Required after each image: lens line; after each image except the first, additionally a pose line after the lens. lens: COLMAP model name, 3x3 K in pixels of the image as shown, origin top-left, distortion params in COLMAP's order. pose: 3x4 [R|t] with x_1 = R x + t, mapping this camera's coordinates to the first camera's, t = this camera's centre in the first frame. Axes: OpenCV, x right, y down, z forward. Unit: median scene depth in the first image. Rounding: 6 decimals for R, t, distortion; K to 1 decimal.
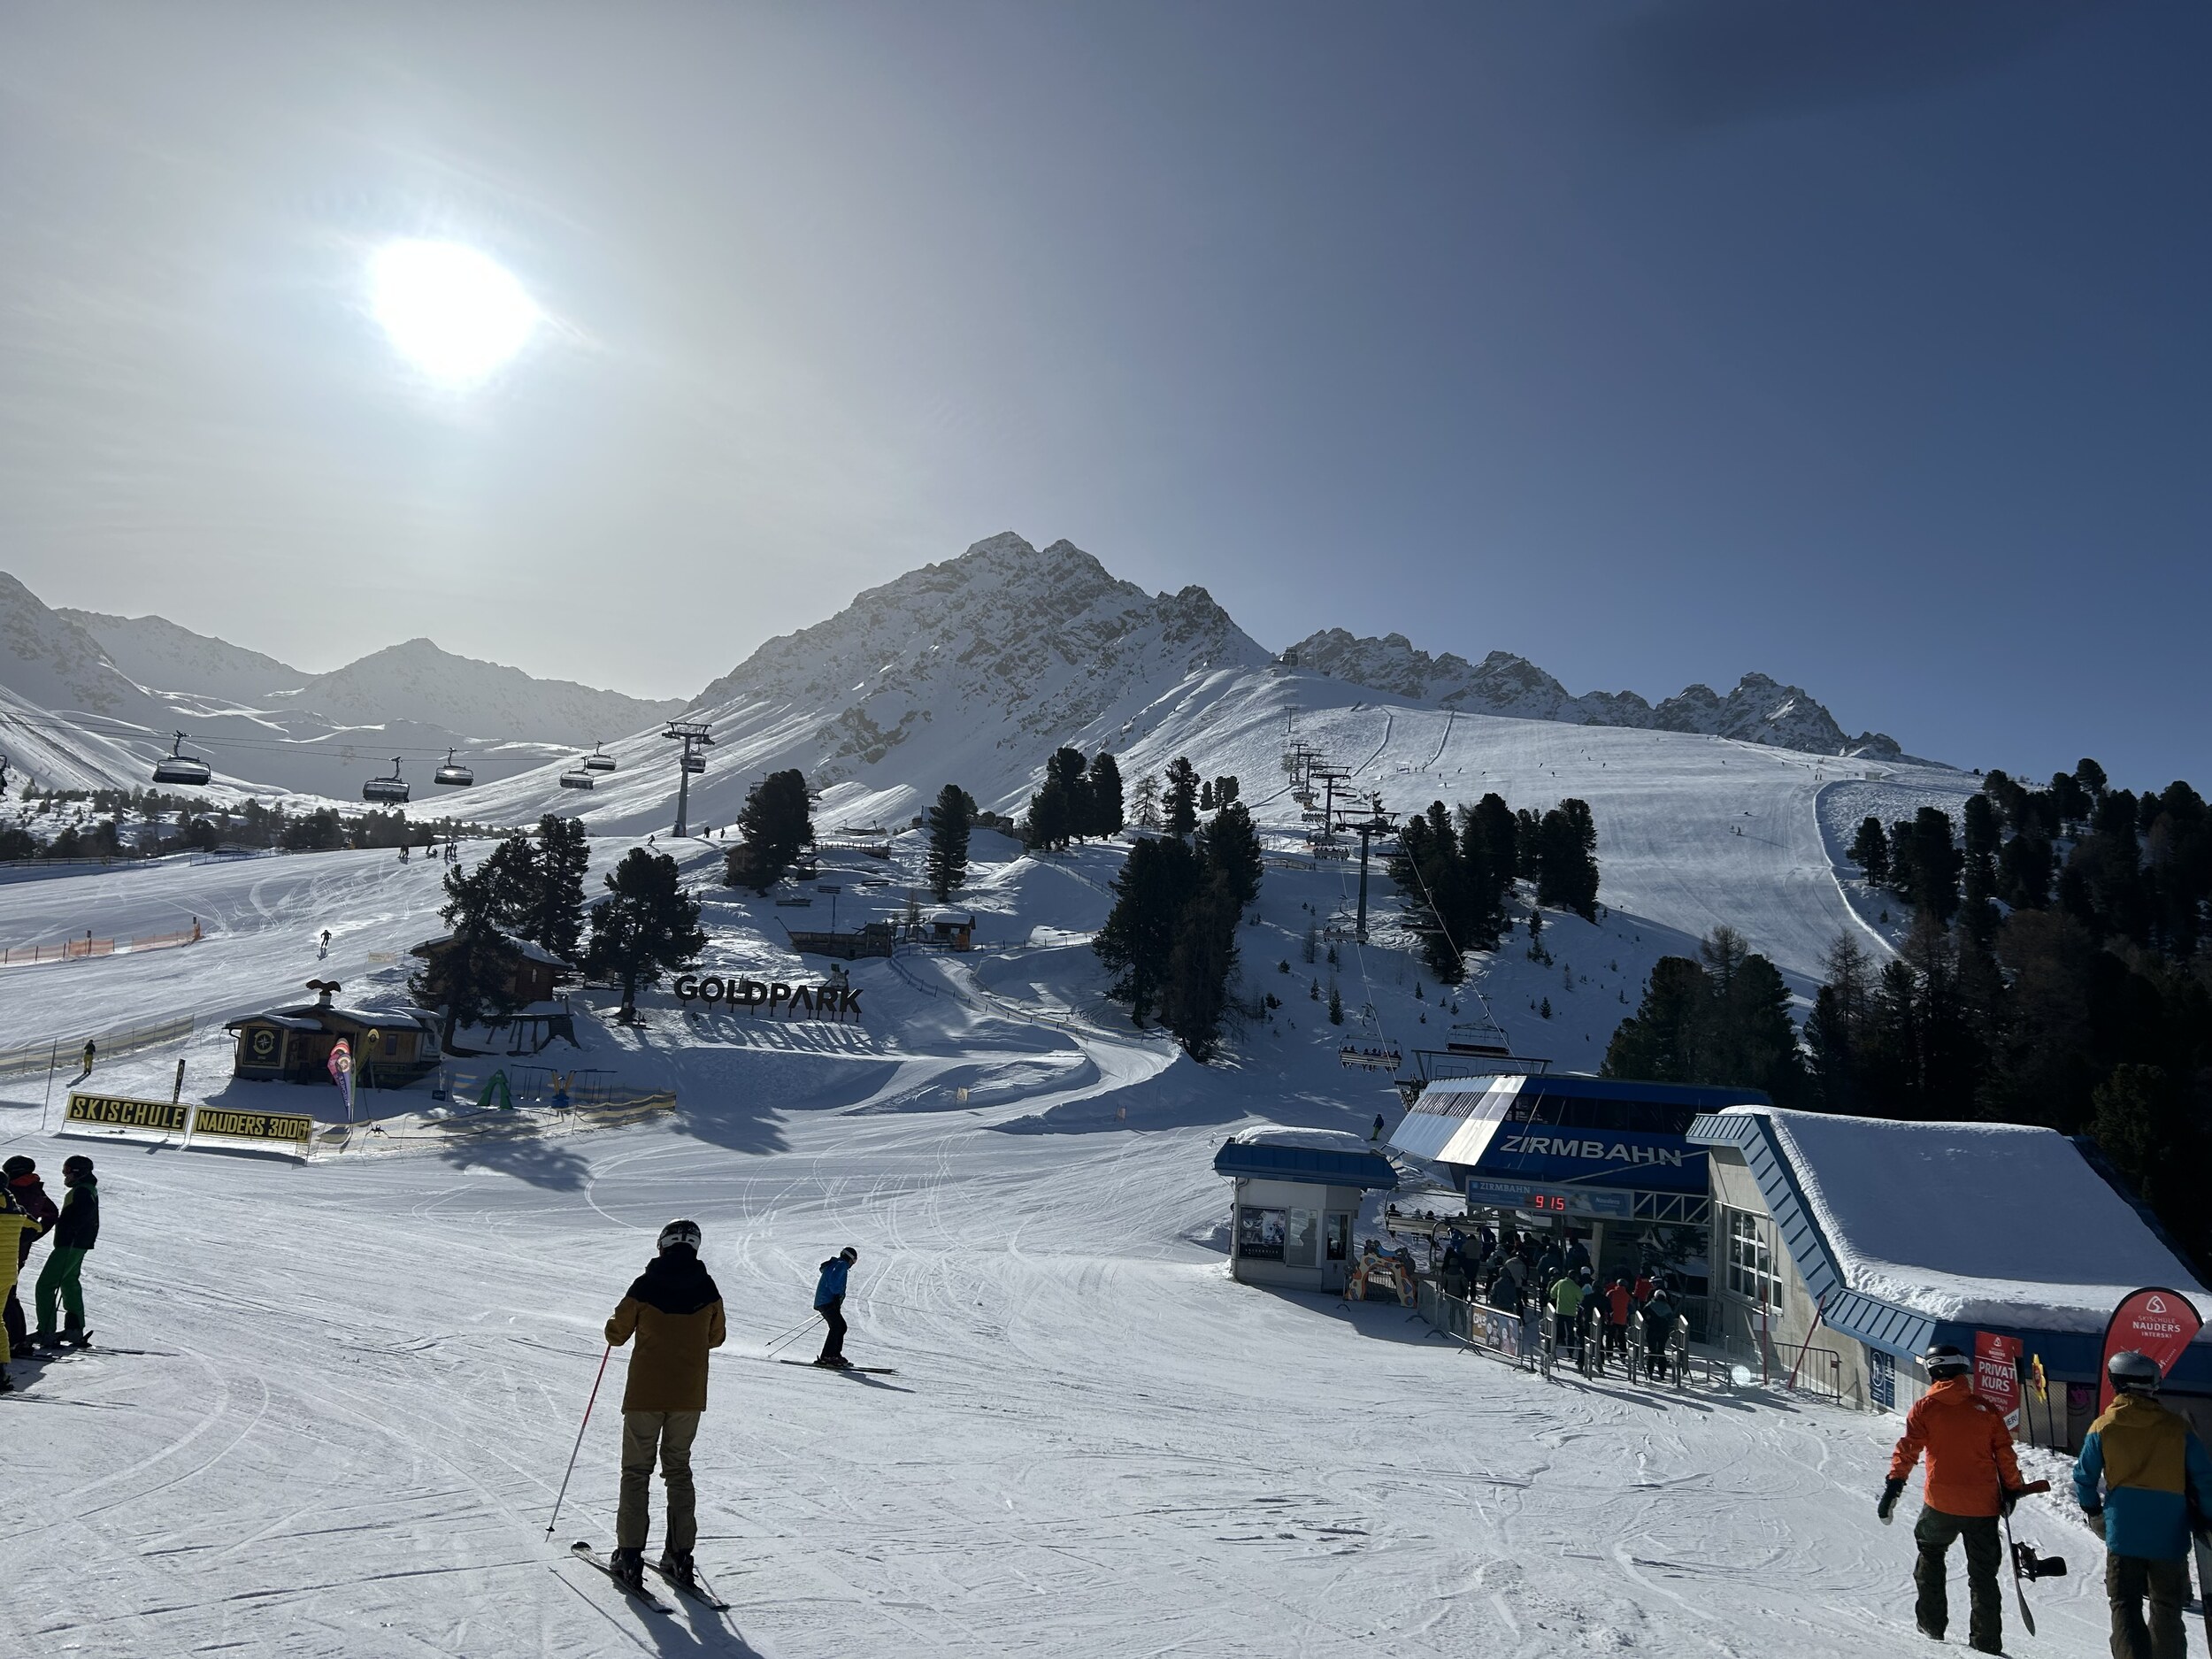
lens RADIAL K [[1645.3, 0, 1100.5], [0, 1645.3, 837.5], [0, 0, 1]] dist [0.125222, -0.190983]
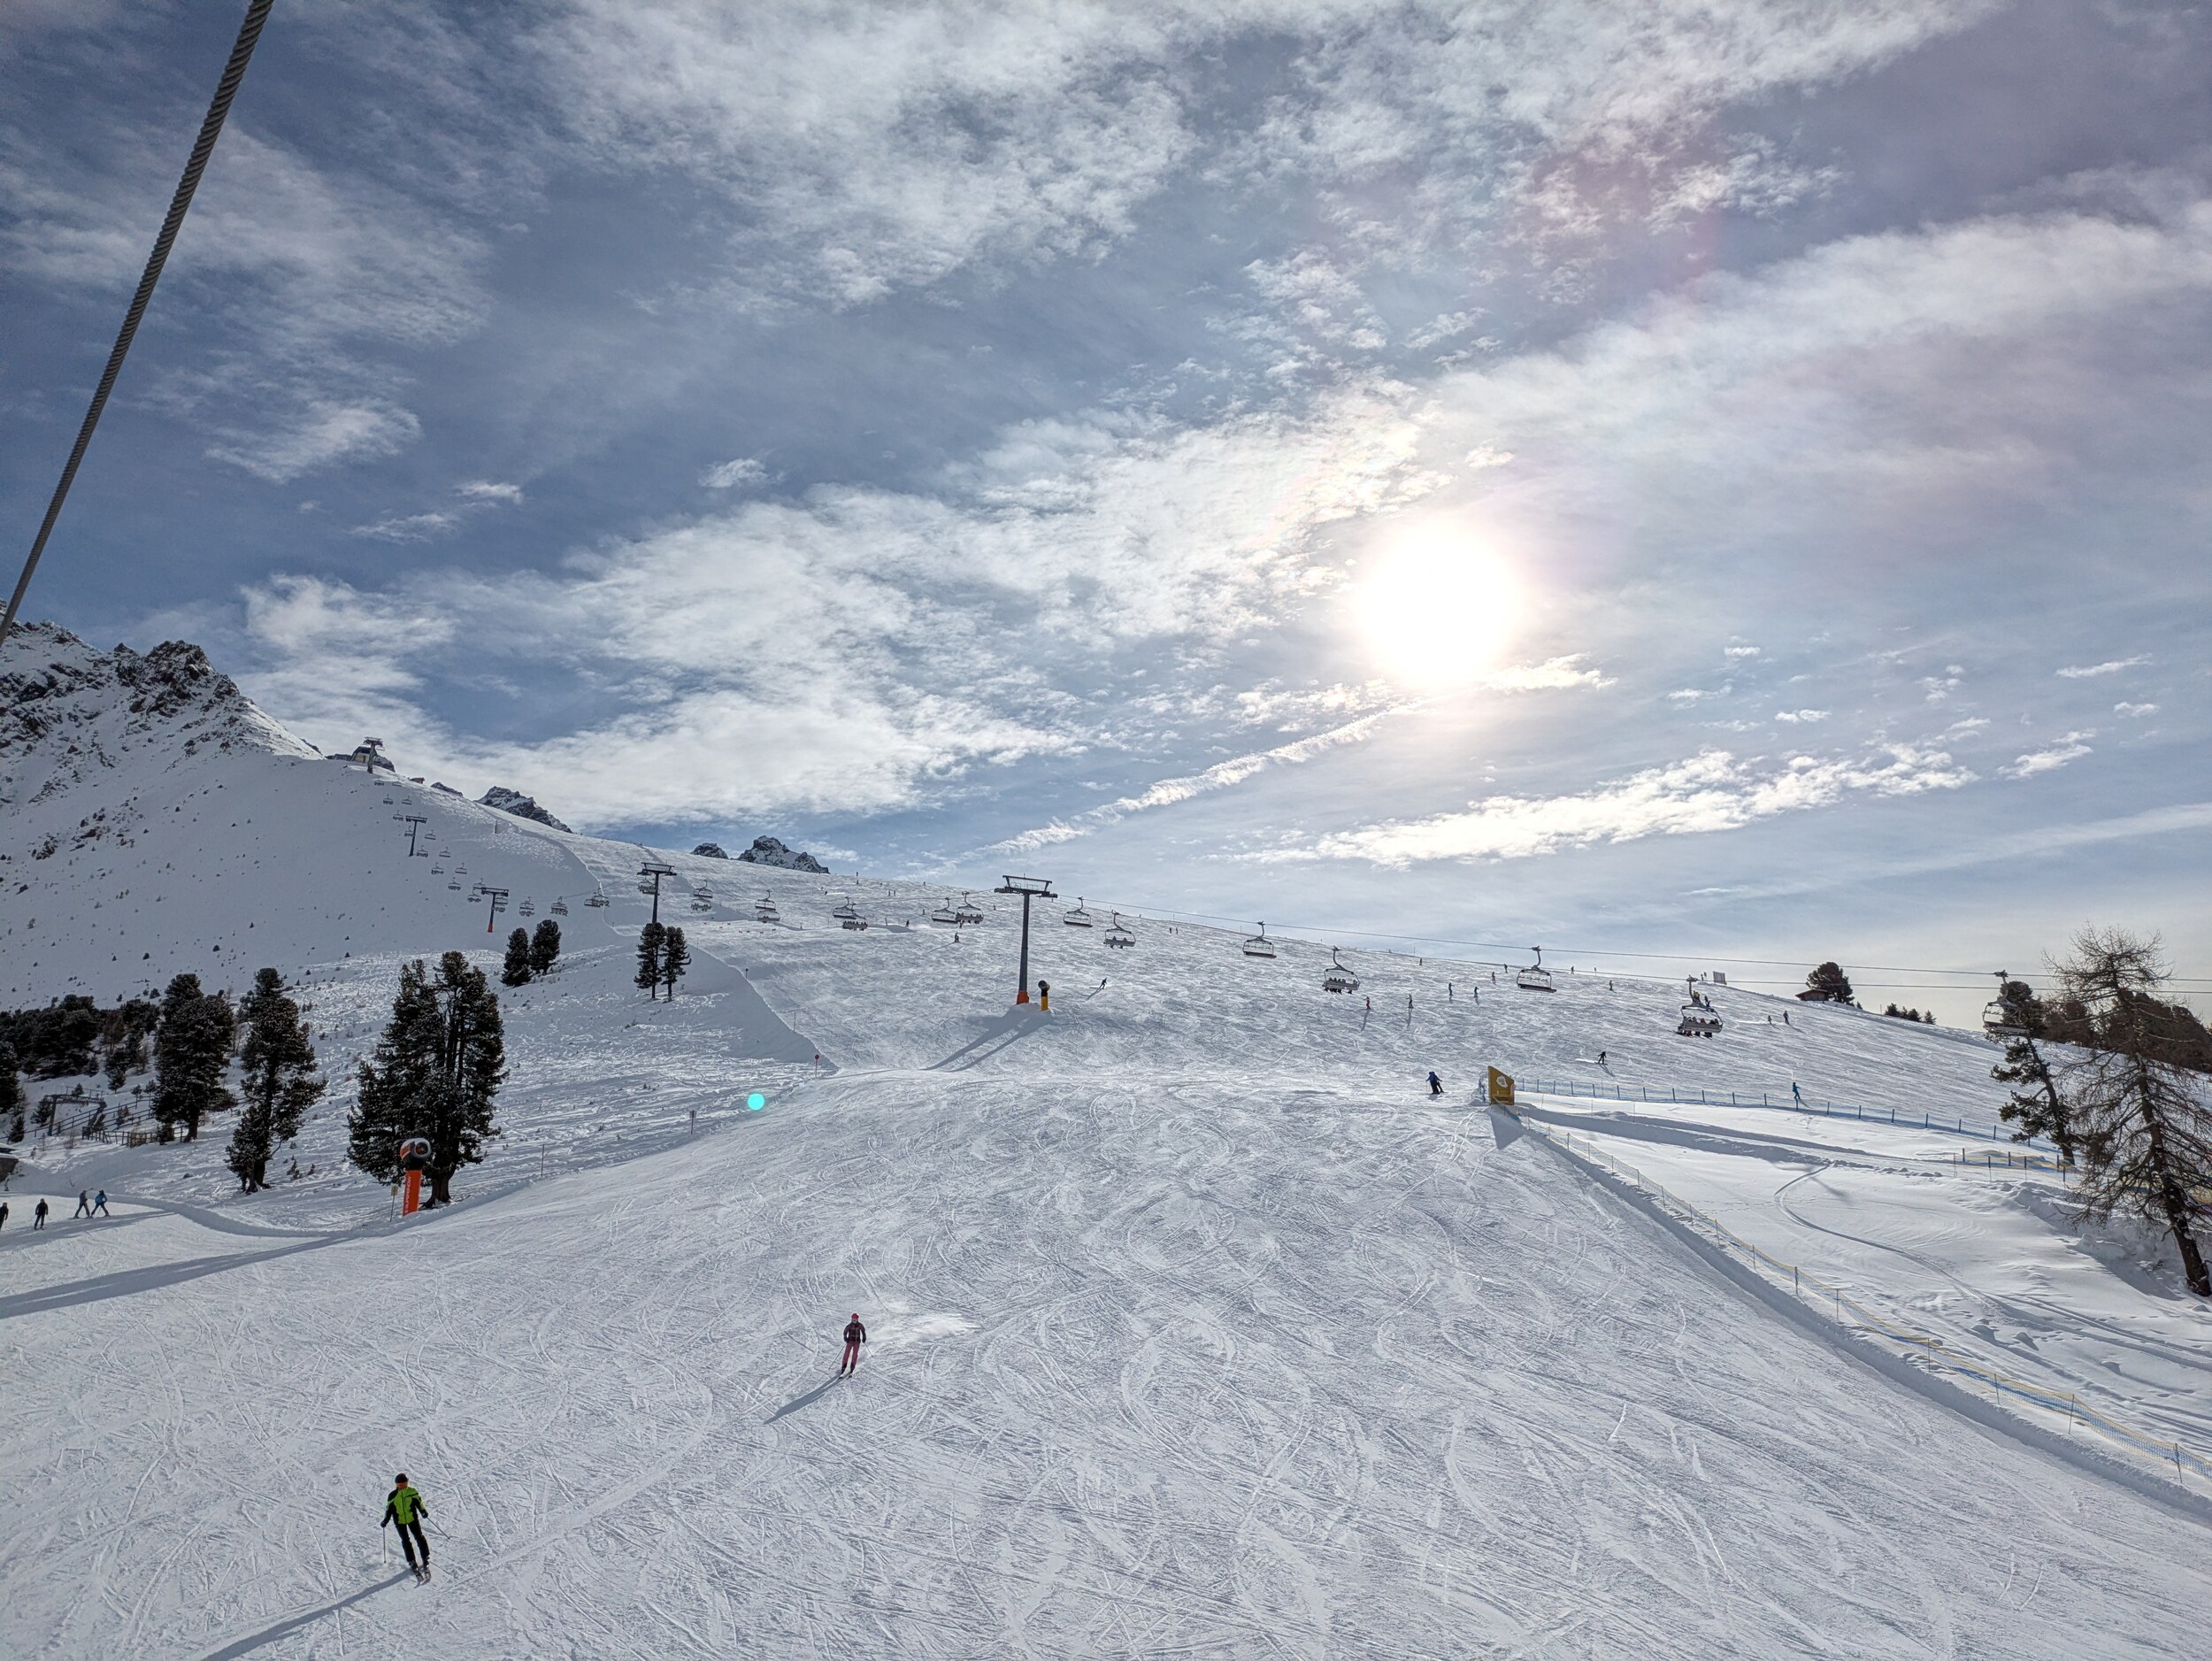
lens RADIAL K [[1623.8, 0, 1135.6], [0, 1623.8, 818.0], [0, 0, 1]] dist [0.083938, -0.081061]
pose [[0.789854, 0.087957, 0.606955, -0.137939], [-0.021899, 0.993076, -0.115414, -0.015835], [-0.612904, 0.077868, 0.786311, 0.626682]]
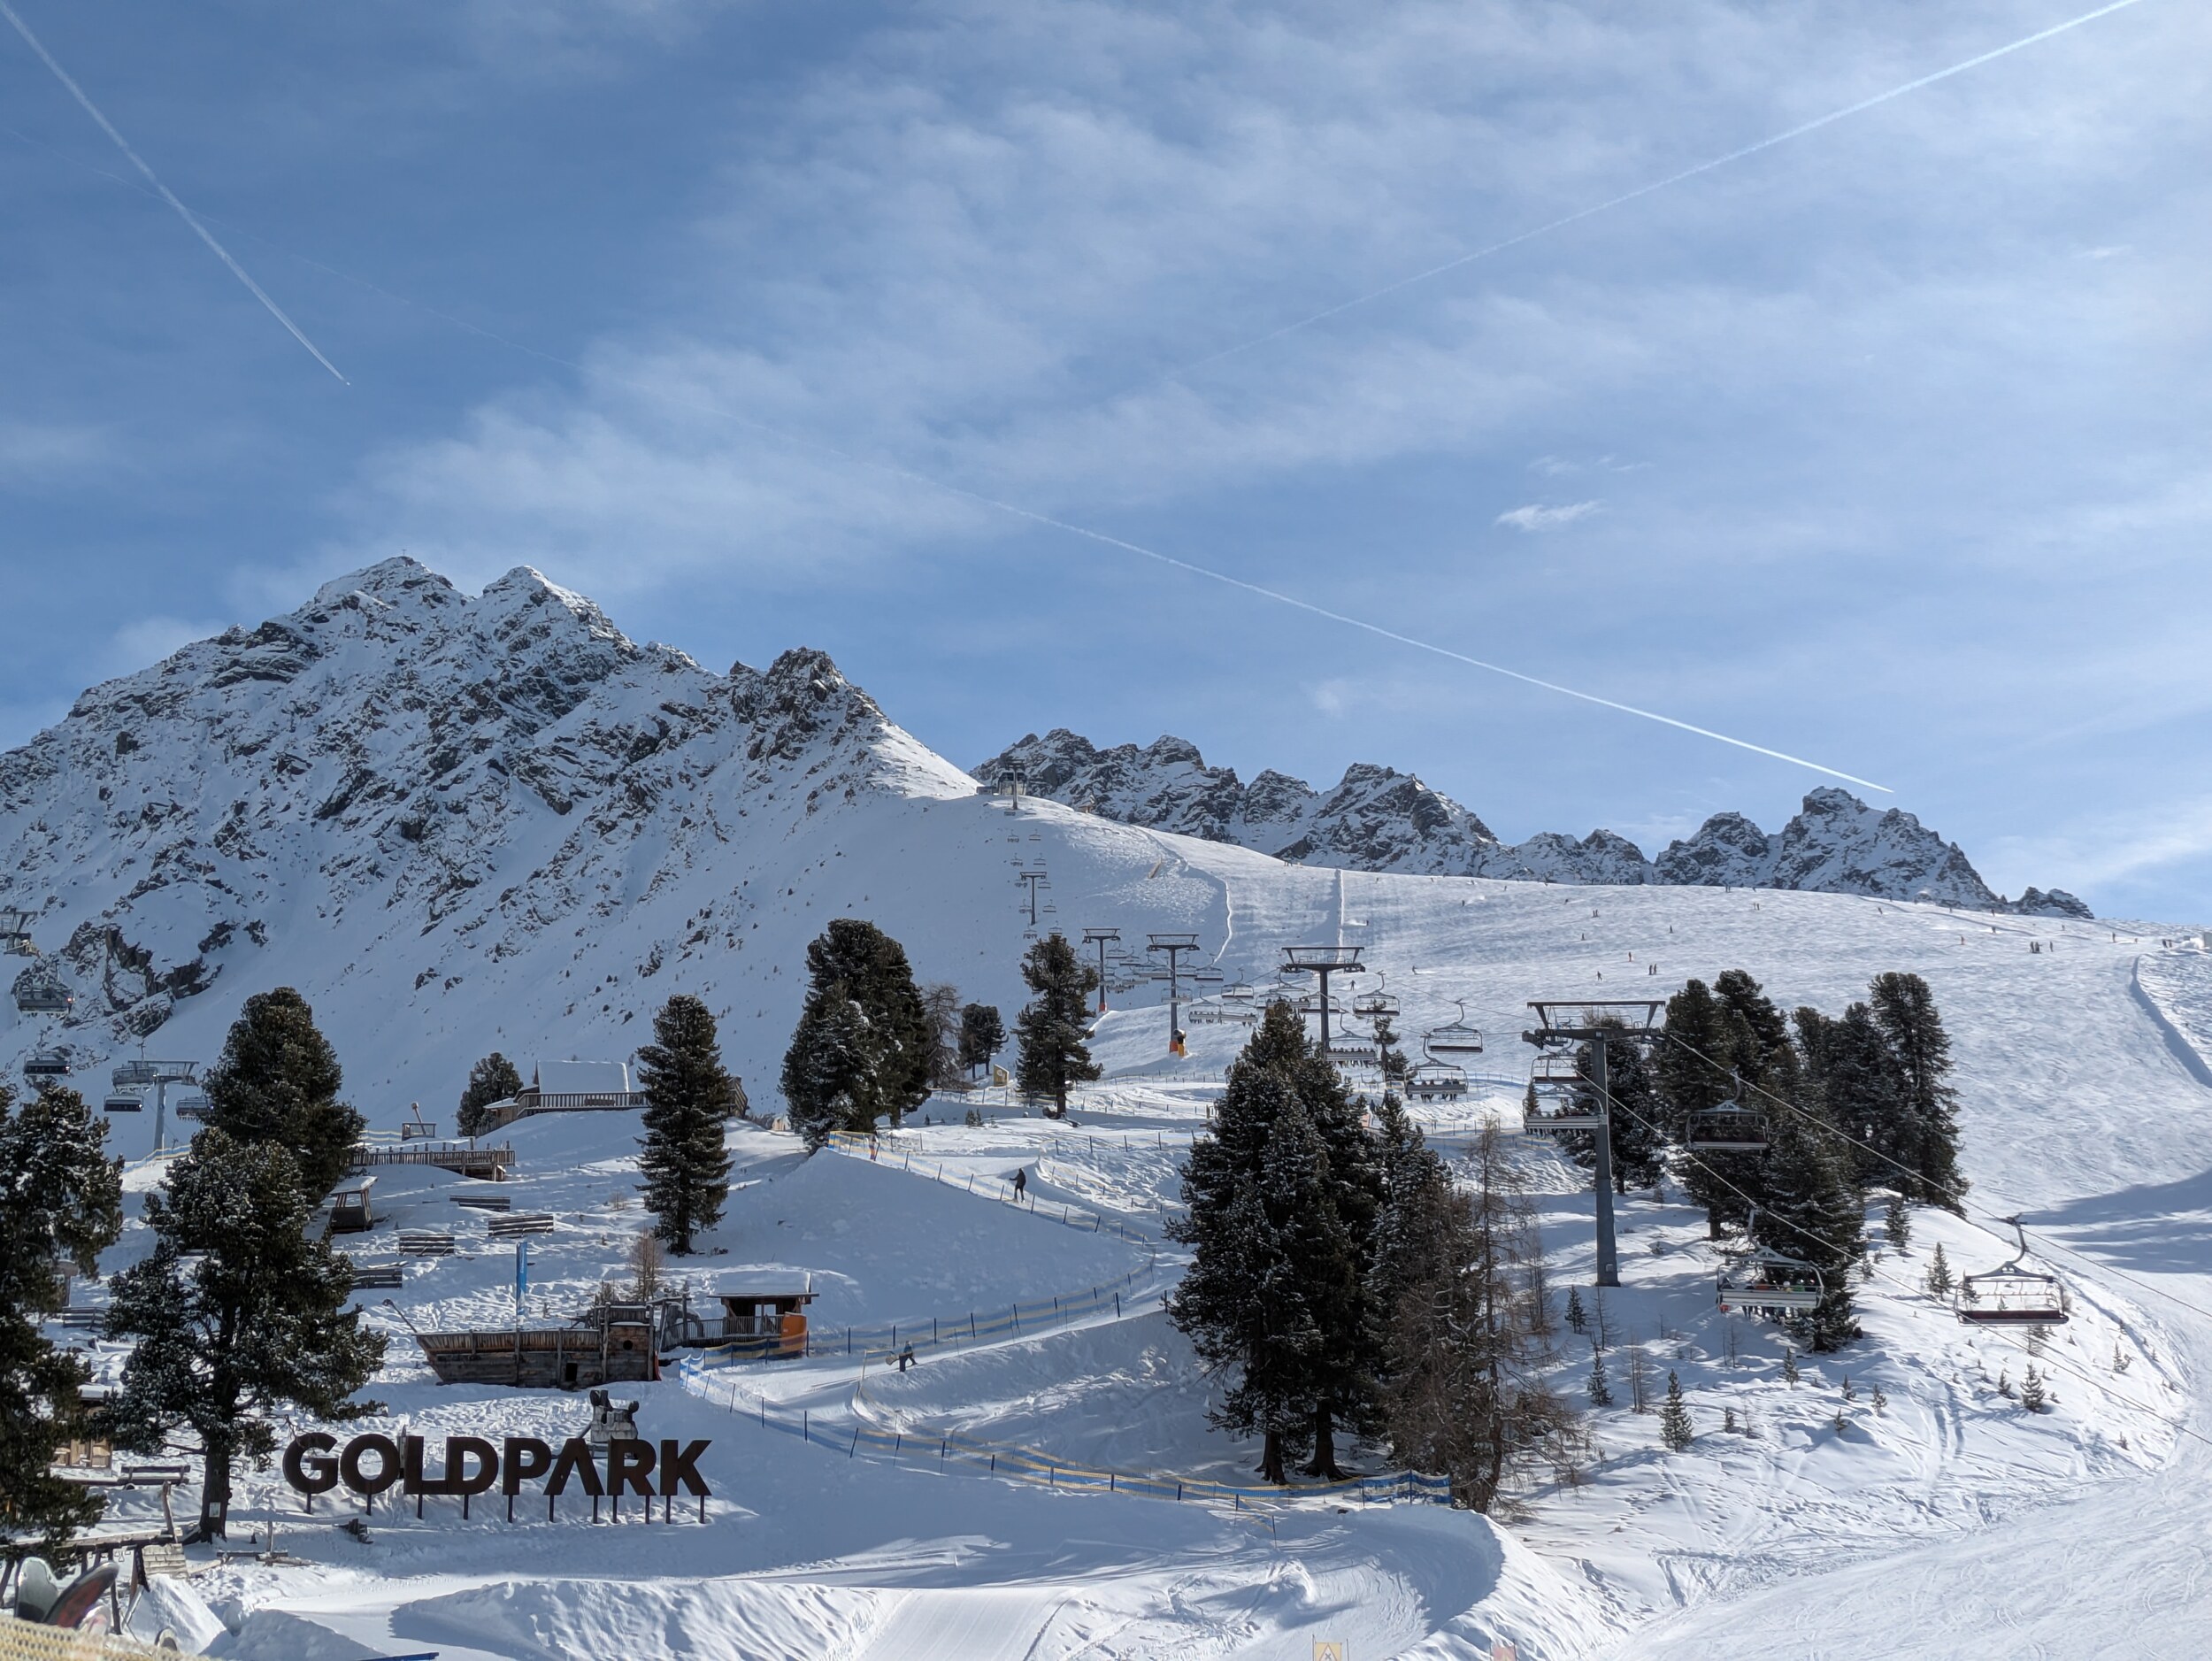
lens RADIAL K [[3254.0, 0, 1180.0], [0, 3254.0, 833.8], [0, 0, 1]] dist [0.106363, -0.088467]
pose [[0.981916, -0.041481, 0.184715, -0.051540], [0.059355, 0.993959, -0.092312, 0.006362], [-0.179770, 0.101606, 0.978447, 0.038903]]
